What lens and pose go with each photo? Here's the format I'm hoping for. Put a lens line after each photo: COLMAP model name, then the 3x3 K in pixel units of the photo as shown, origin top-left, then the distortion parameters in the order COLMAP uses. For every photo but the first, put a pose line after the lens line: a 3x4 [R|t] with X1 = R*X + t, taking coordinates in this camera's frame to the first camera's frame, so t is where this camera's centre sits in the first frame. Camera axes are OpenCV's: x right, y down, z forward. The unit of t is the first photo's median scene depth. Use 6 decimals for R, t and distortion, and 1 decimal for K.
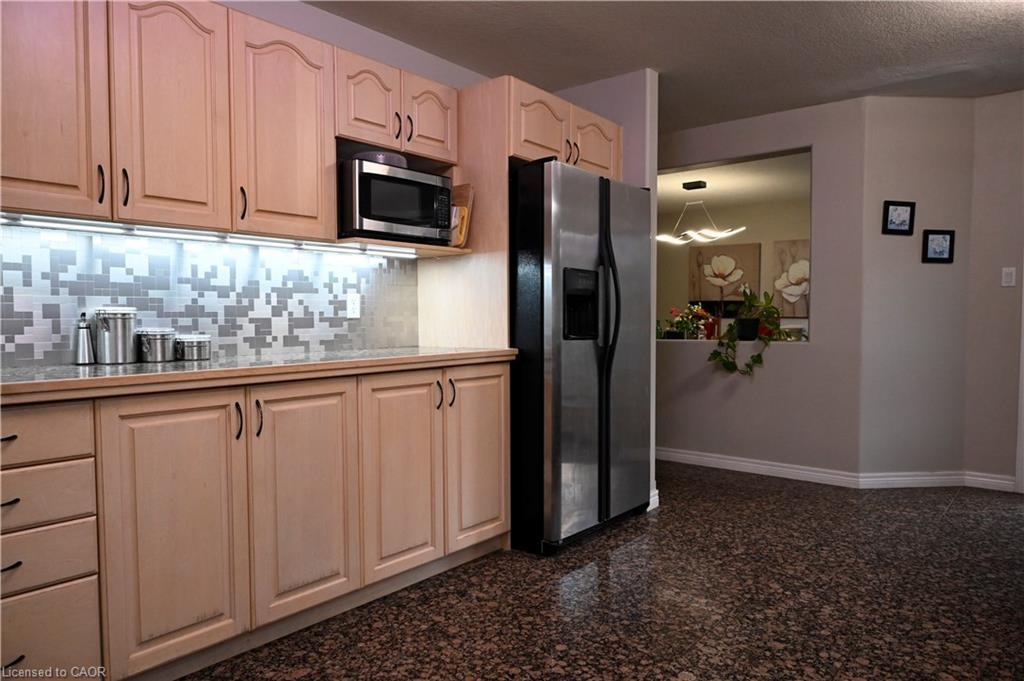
lens RADIAL K [[669.7, 0, 517.1], [0, 669.7, 347.1], [0, 0, 1]] dist [-0.011911, 0.002803]
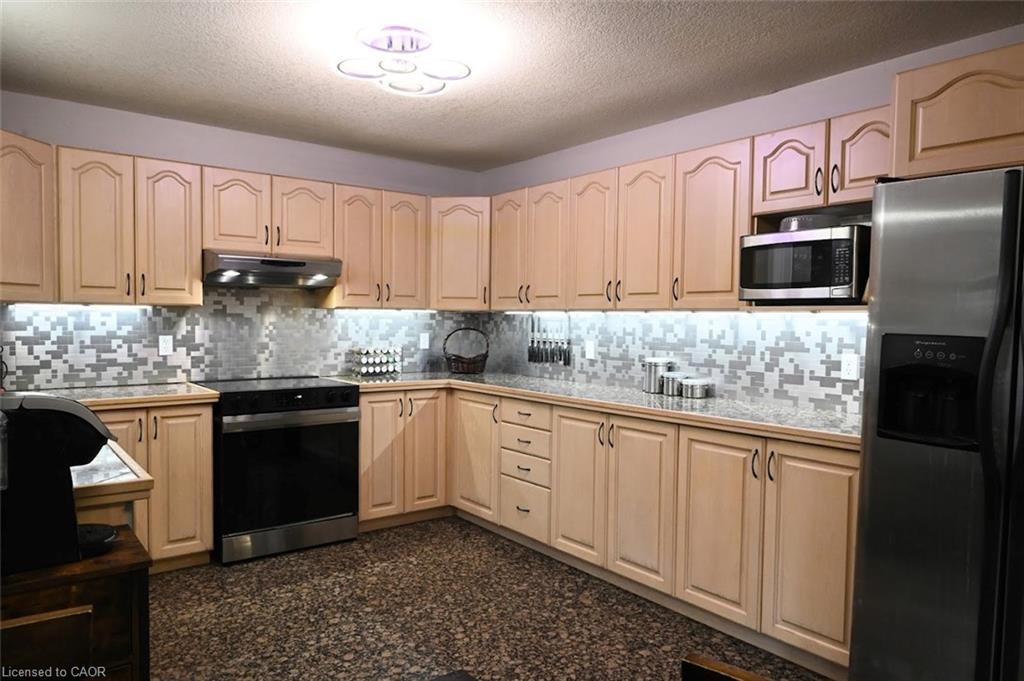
lens RADIAL K [[669.7, 0, 507.8], [0, 669.7, 345.6], [0, 0, 1]] dist [-0.011911, 0.002803]
pose [[-0.216050, 0.039686, -0.975575, 0.993480], [-0.056696, 0.996978, 0.053112, -0.144887], [0.974735, 0.066786, -0.213147, 0.917035]]
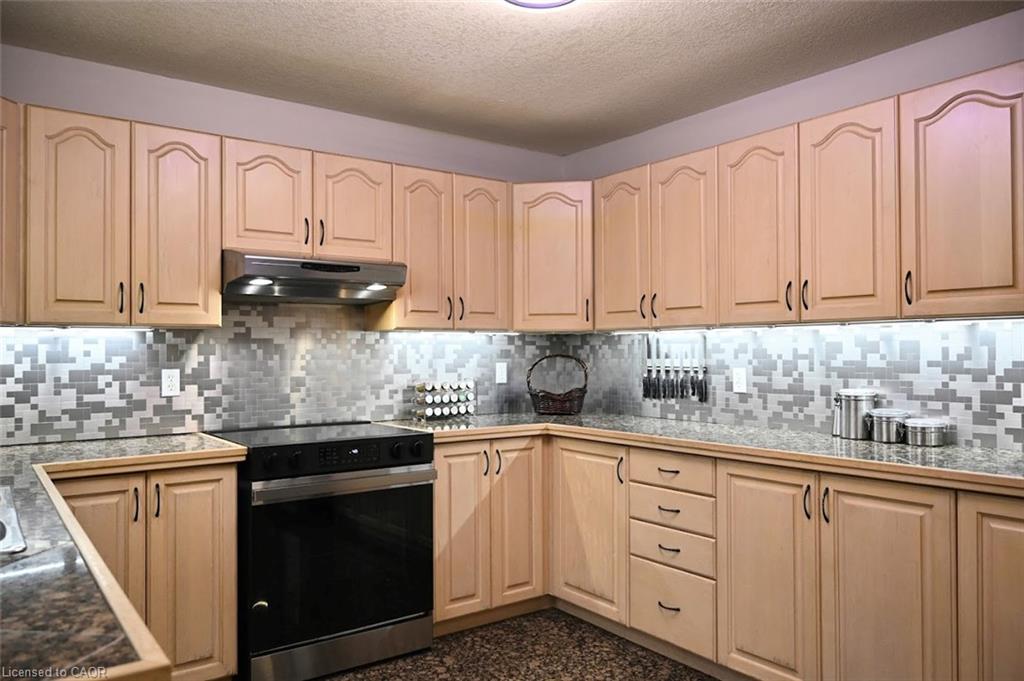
lens RADIAL K [[732.3, 0, 506.7], [0, 732.3, 343.6], [0, 0, 1]] dist [-0.004943, -0.001998]
pose [[-0.244850, -0.007215, -0.969534, 0.717472], [-0.039385, 0.999221, 0.002511, -0.109770], [0.968761, 0.038800, -0.244943, 0.666452]]
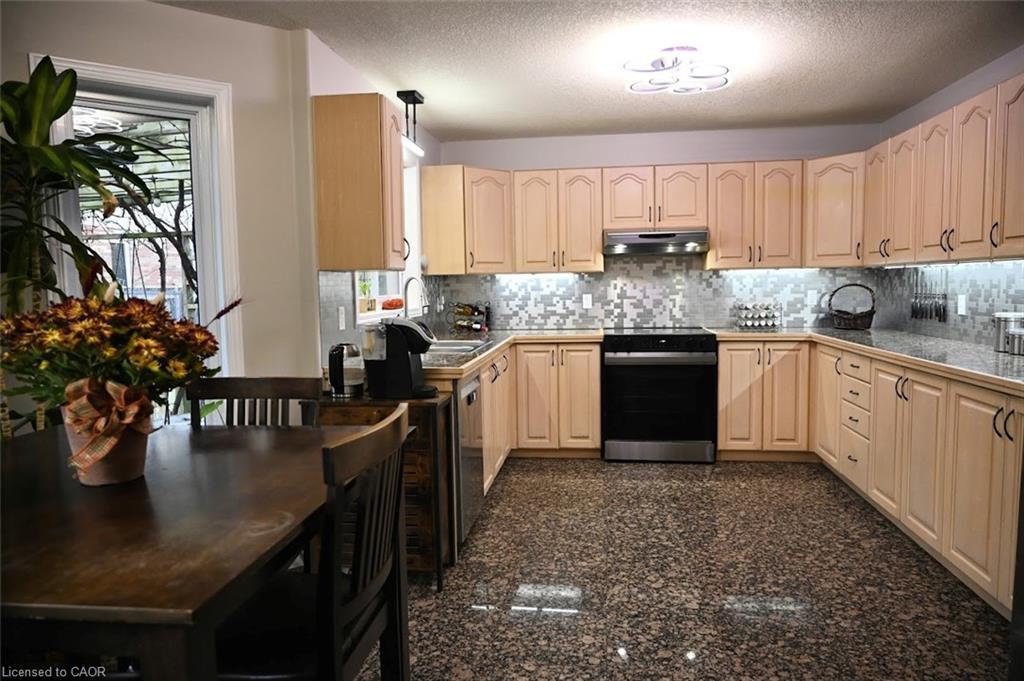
lens RADIAL K [[669.7, 0, 521.4], [0, 669.7, 336.4], [0, 0, 1]] dist [-0.011911, 0.002803]
pose [[-0.840729, 0.059714, -0.538153, 0.994670], [-0.005985, 0.992814, 0.119514, -0.162504], [0.541423, 0.103700, -0.834331, 1.515189]]
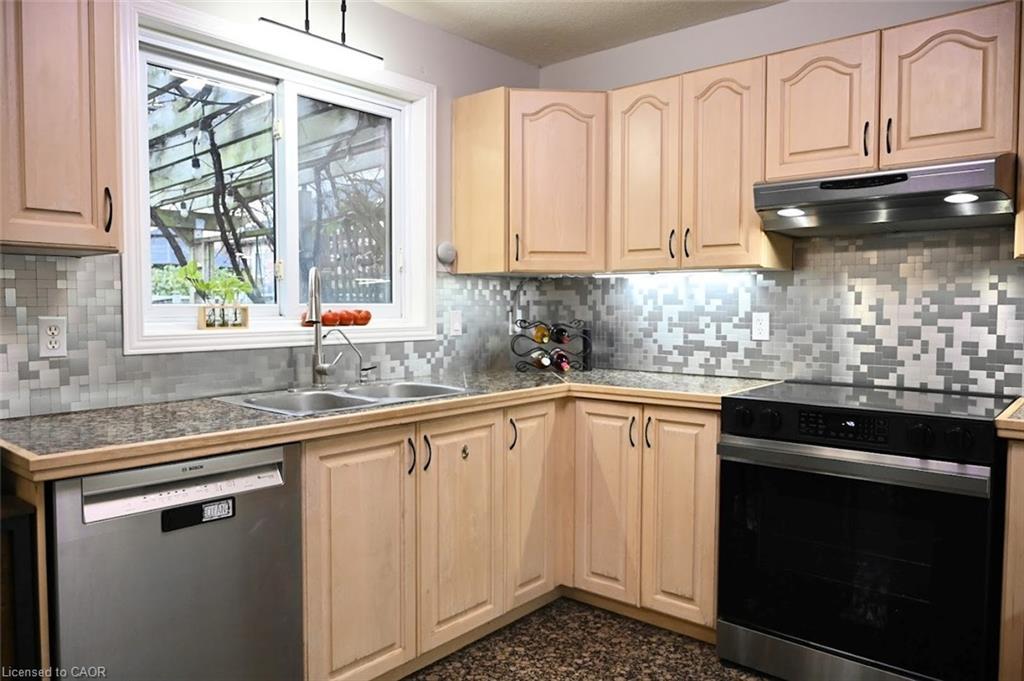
lens RADIAL K [[732.3, 0, 508.8], [0, 732.3, 337.5], [0, 0, 1]] dist [-0.004943, -0.001998]
pose [[-0.999829, 0.001035, 0.018481, 0.032288], [0.002742, 0.995702, 0.092576, -0.112585], [-0.018306, 0.092611, -0.995534, 1.036915]]
